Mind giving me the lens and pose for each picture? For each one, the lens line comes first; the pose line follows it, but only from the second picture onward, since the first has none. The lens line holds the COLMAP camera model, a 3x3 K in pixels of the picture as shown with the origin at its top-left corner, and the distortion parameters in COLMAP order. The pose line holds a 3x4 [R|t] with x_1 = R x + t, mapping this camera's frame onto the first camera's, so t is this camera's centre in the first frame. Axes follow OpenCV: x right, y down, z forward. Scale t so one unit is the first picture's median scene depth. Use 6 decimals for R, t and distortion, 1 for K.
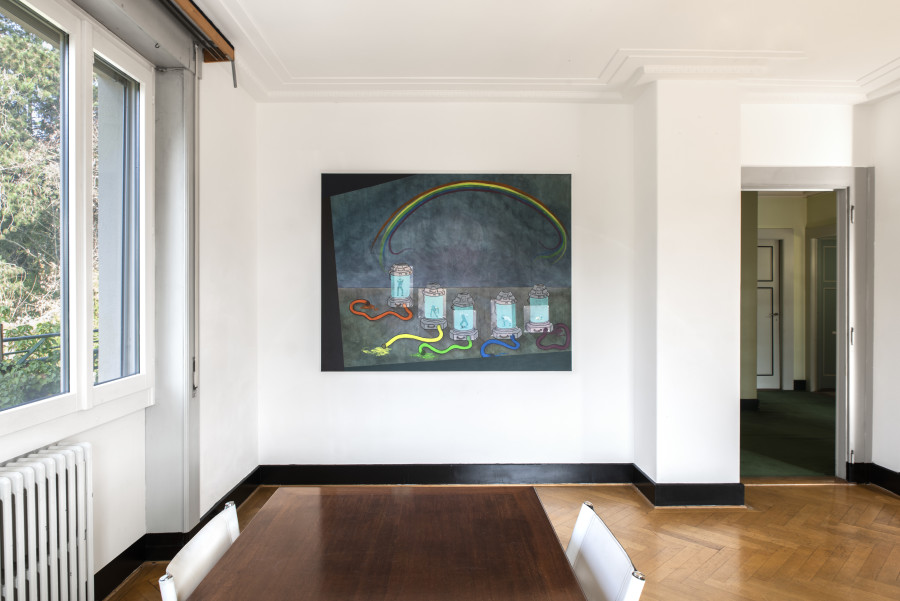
lens RADIAL K [[594.7, 0, 450.0], [0, 594.7, 300.5], [0, 0, 1]] dist [-0.003727, -0.003288]
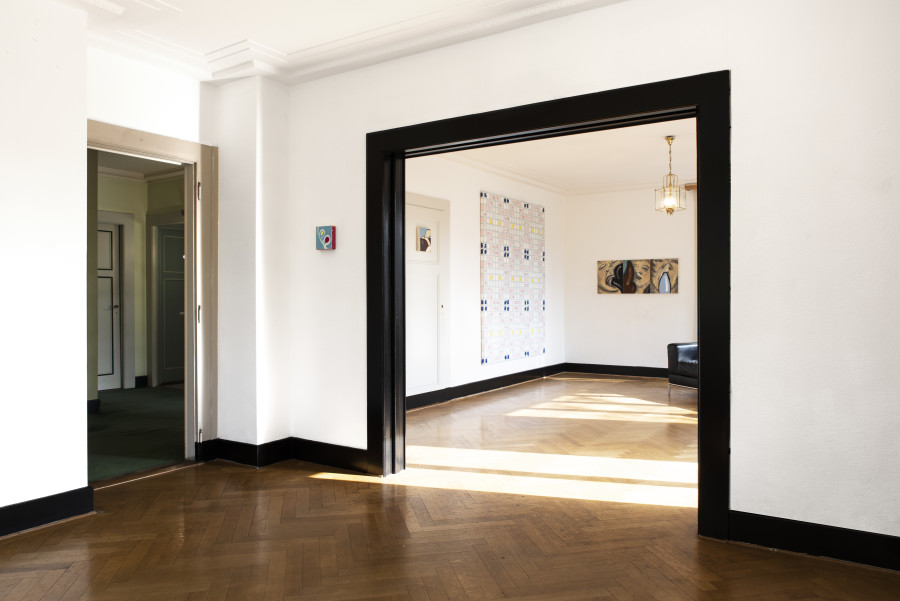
lens RADIAL K [[657.7, 0, 450.0], [0, 657.7, 300.5], [0, 0, 1]] dist [-0.025728, 0.004253]
pose [[0.554301, -0.001944, 0.832314, -0.000150], [0.006076, 0.999980, -0.001710, 0.042082], [-0.832294, 0.006005, 0.554301, 0.045855]]
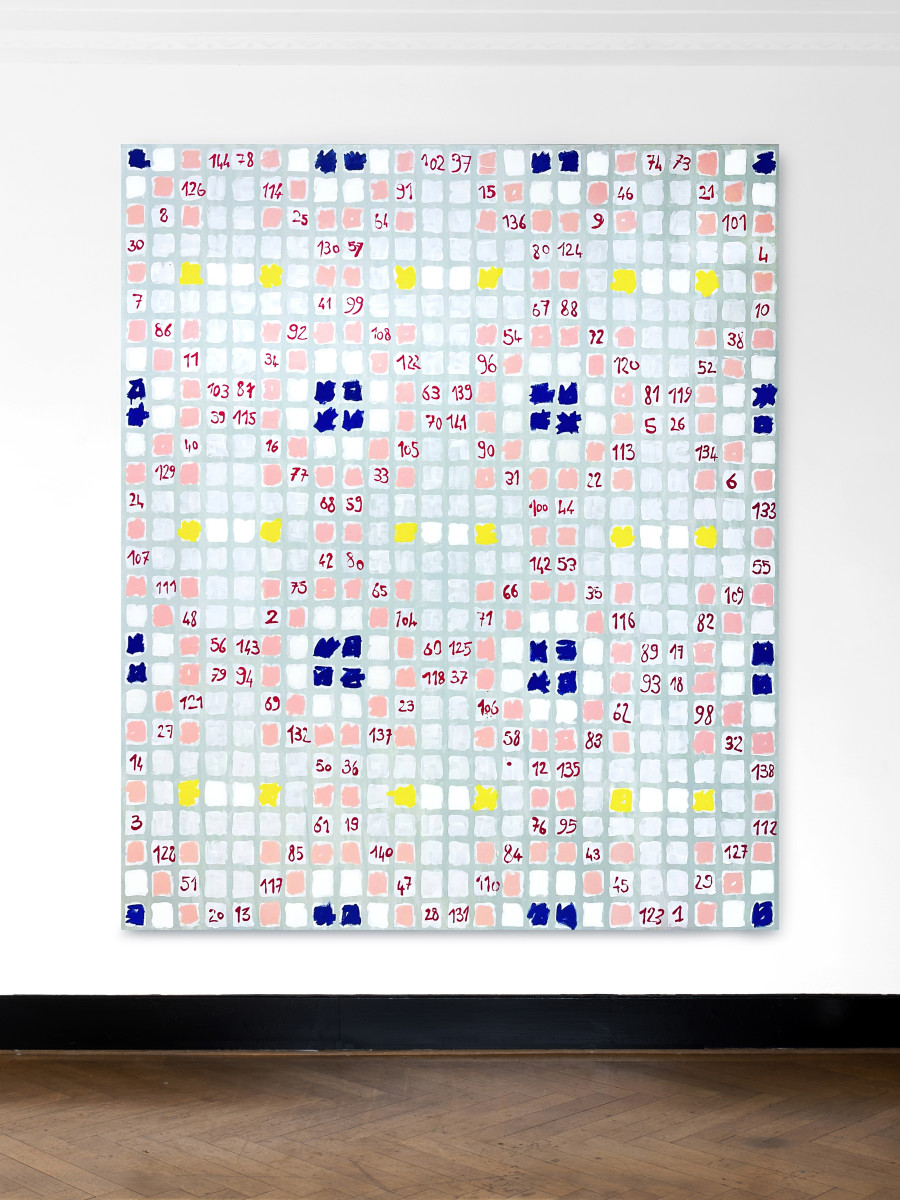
lens RADIAL K [[1270.6, 0, 450.0], [0, 1270.6, 600.0], [0, 0, 1]] dist [-0.011080, -0.004556]
pose [[0.999975, 0.005821, -0.003985, 1.591362], [-0.005865, 0.999921, -0.011152, 0.026156], [0.003920, 0.011175, 0.999930, 0.183600]]
